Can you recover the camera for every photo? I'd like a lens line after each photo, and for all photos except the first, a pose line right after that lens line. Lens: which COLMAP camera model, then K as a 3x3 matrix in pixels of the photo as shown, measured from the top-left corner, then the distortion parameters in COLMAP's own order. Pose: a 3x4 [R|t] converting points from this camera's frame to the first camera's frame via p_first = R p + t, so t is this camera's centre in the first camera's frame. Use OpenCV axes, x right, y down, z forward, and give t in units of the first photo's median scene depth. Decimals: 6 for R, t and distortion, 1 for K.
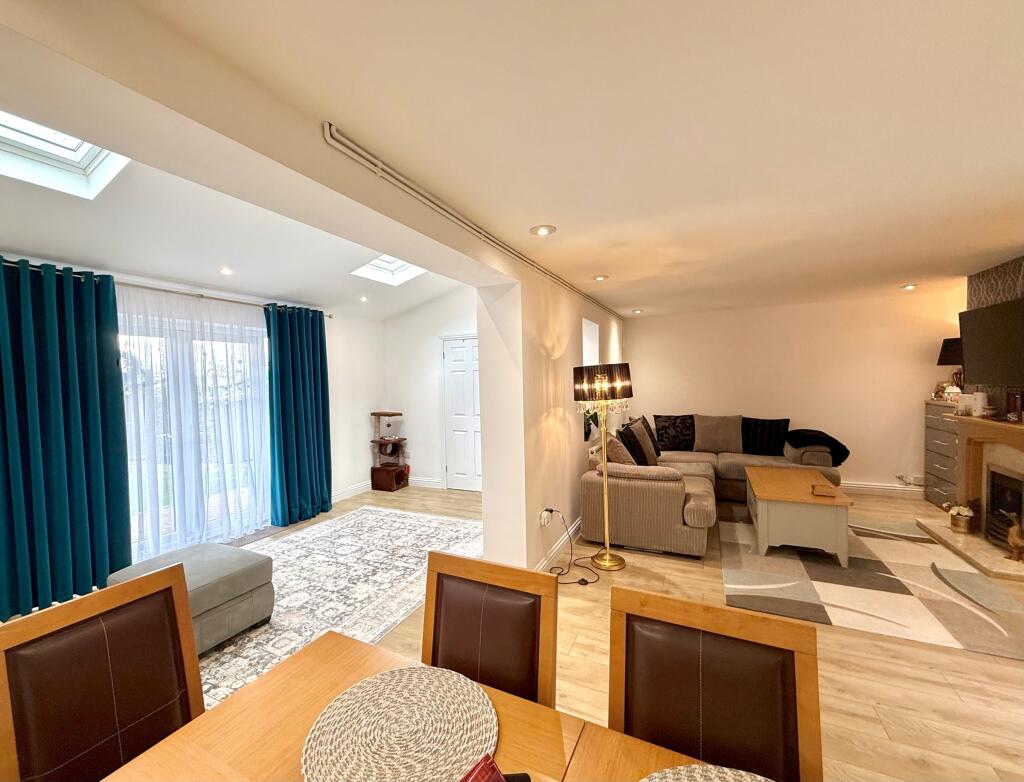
lens RADIAL K [[429.8, 0, 489.6], [0, 429.8, 397.3], [0, 0, 1]] dist [0.001495, -0.000014]
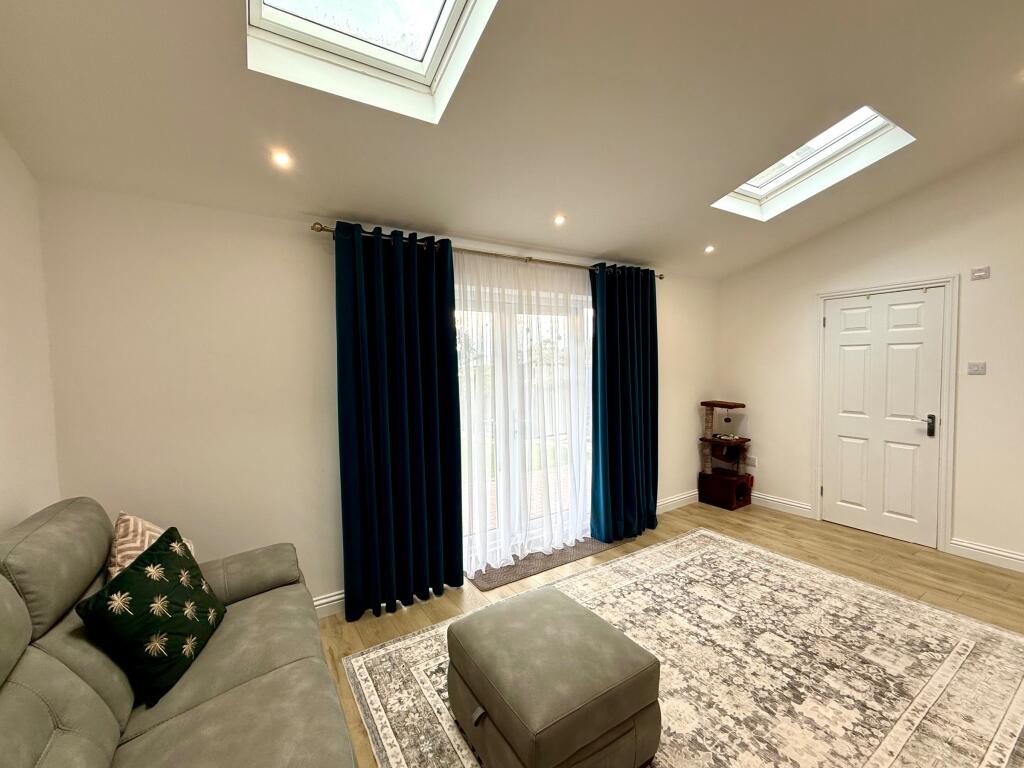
lens RADIAL K [[422.3, 0, 512.0], [0, 422.3, 384.0], [0, 0, 1]] dist [0.002678, 0.000866]
pose [[0.855330, 0.026183, -0.517421, -0.231353], [-0.015576, 0.999570, 0.024833, -0.012720], [0.517849, -0.013181, 0.855370, 0.237722]]
